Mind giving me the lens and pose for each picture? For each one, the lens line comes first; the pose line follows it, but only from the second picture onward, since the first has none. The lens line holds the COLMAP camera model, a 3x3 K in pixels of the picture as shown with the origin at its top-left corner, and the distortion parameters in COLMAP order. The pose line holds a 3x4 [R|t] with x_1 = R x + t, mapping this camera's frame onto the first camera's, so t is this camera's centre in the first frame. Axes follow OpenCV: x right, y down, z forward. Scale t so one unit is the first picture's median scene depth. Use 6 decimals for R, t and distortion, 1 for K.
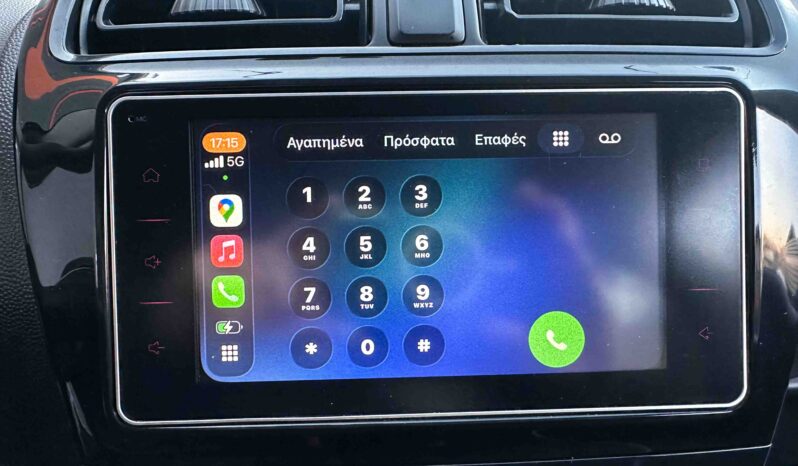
lens RADIAL K [[539.4, 0, 381.4], [0, 539.4, 270.8], [0, 0, 1]] dist [0.009043, -0.013354]
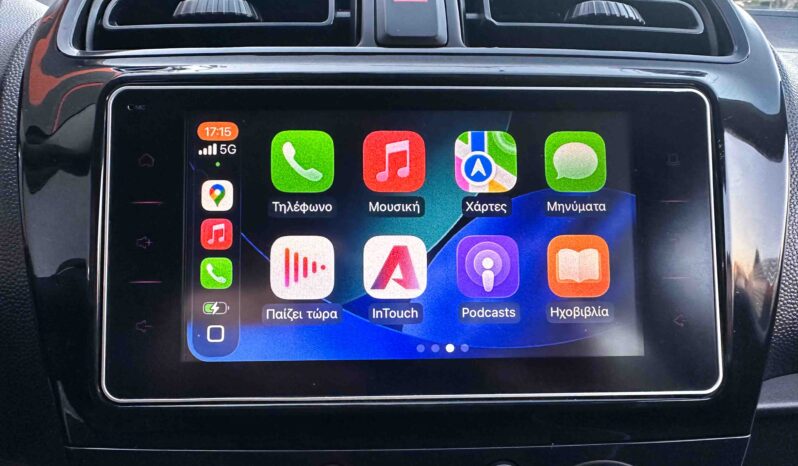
lens RADIAL K [[539.4, 0, 380.5], [0, 539.4, 271.5], [0, 0, 1]] dist [0.009043, -0.013354]
pose [[0.999882, 0.014549, 0.004832, 0.023639], [-0.014109, 0.996600, -0.081180, 0.112134], [-0.005996, 0.081102, 0.996688, -0.027098]]
